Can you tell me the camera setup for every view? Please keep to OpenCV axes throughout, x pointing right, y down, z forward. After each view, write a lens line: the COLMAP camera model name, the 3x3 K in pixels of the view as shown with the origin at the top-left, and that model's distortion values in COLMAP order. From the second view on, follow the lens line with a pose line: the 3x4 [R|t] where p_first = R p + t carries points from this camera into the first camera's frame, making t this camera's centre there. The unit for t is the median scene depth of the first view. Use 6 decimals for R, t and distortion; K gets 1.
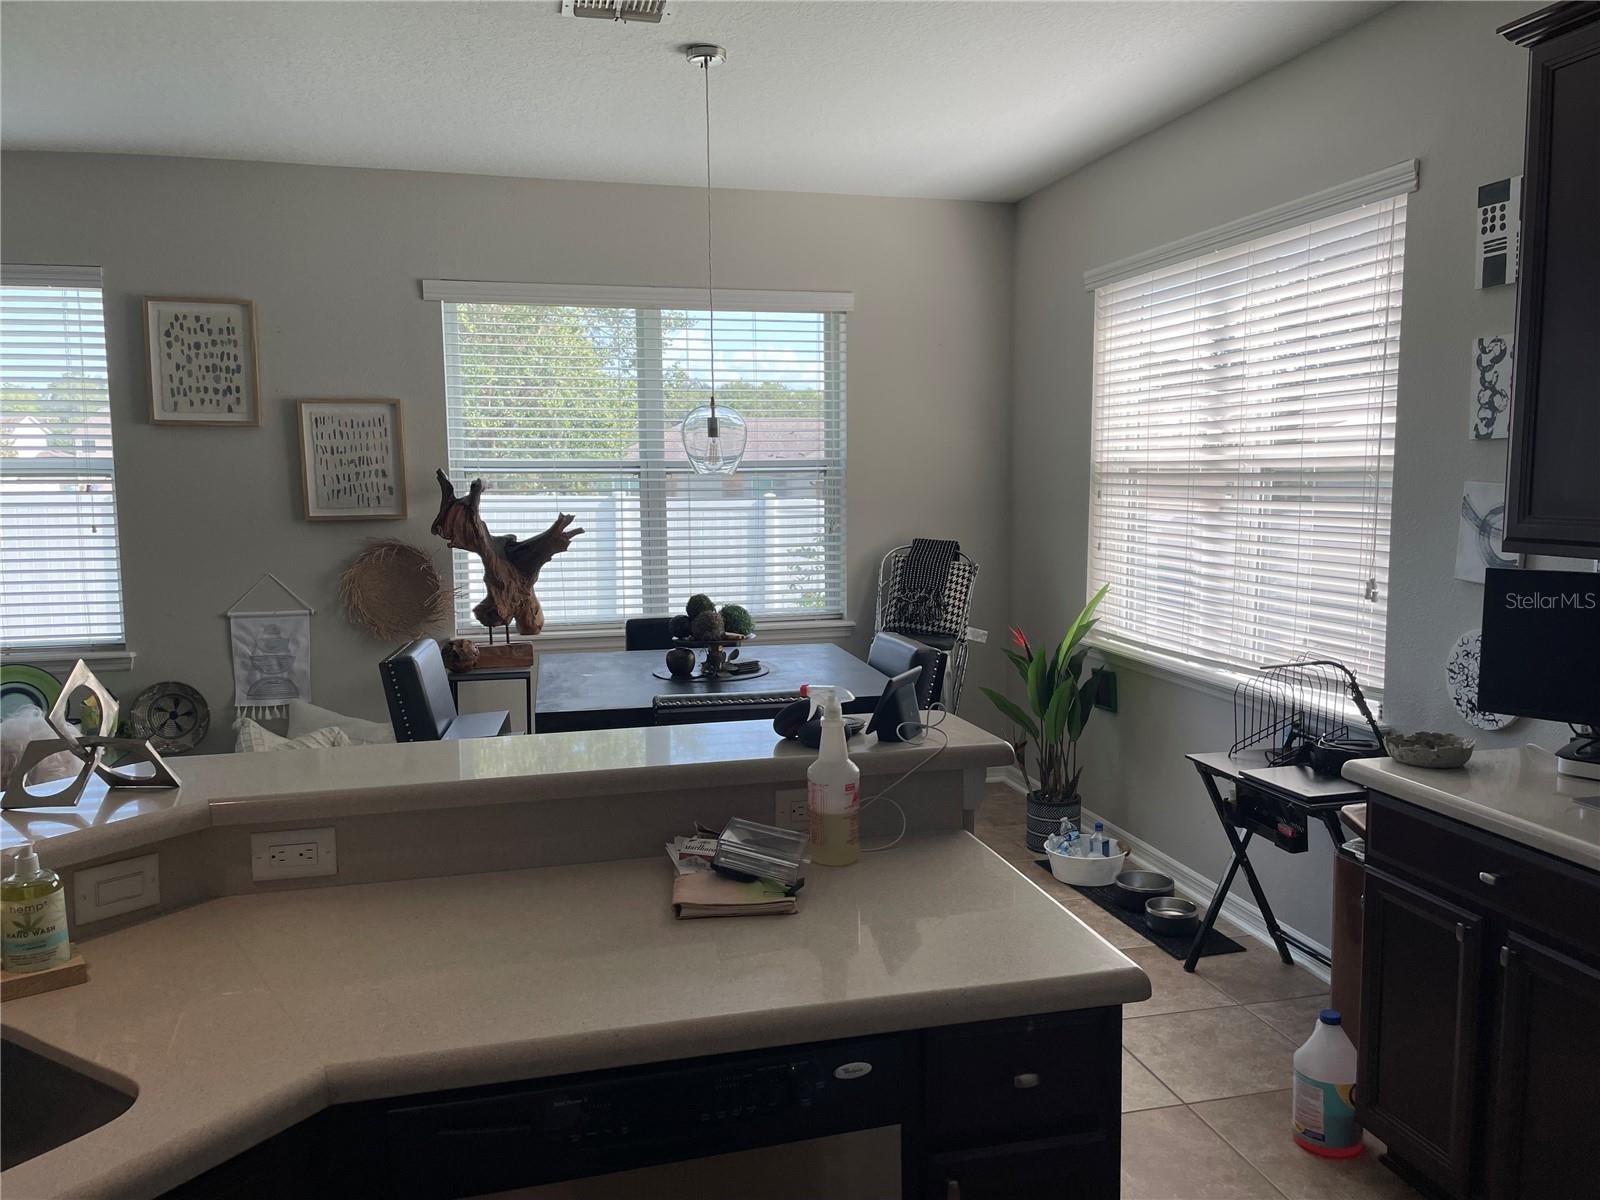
lens RADIAL K [[1207.4, 0, 811.1], [0, 1207.4, 600.4], [0, 0, 1]] dist [0.076164, -0.086235]
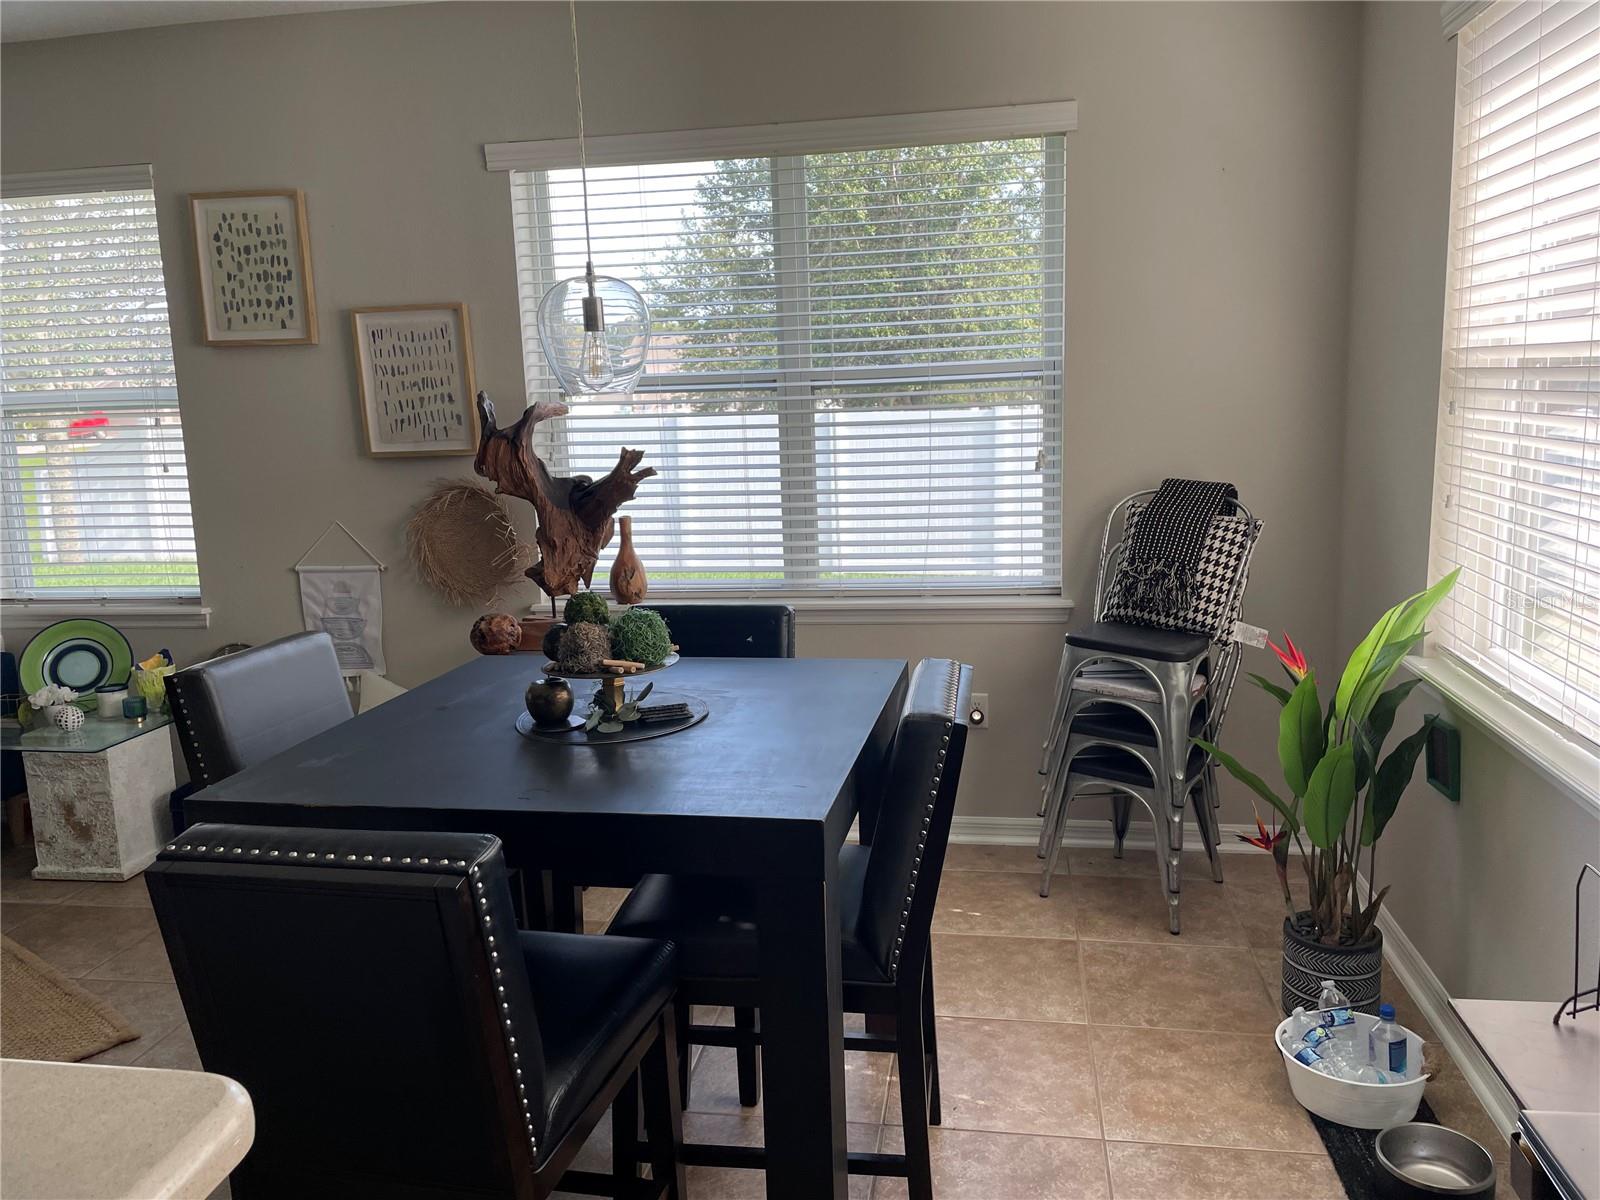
lens RADIAL K [[1207.4, 0, 813.7], [0, 1207.4, 586.6], [0, 0, 1]] dist [0.076164, -0.086235]
pose [[0.918148, 0.040496, -0.394162, 0.193761], [-0.015550, 0.997680, 0.066278, -0.038149], [0.395932, -0.054724, 0.916648, 0.363380]]
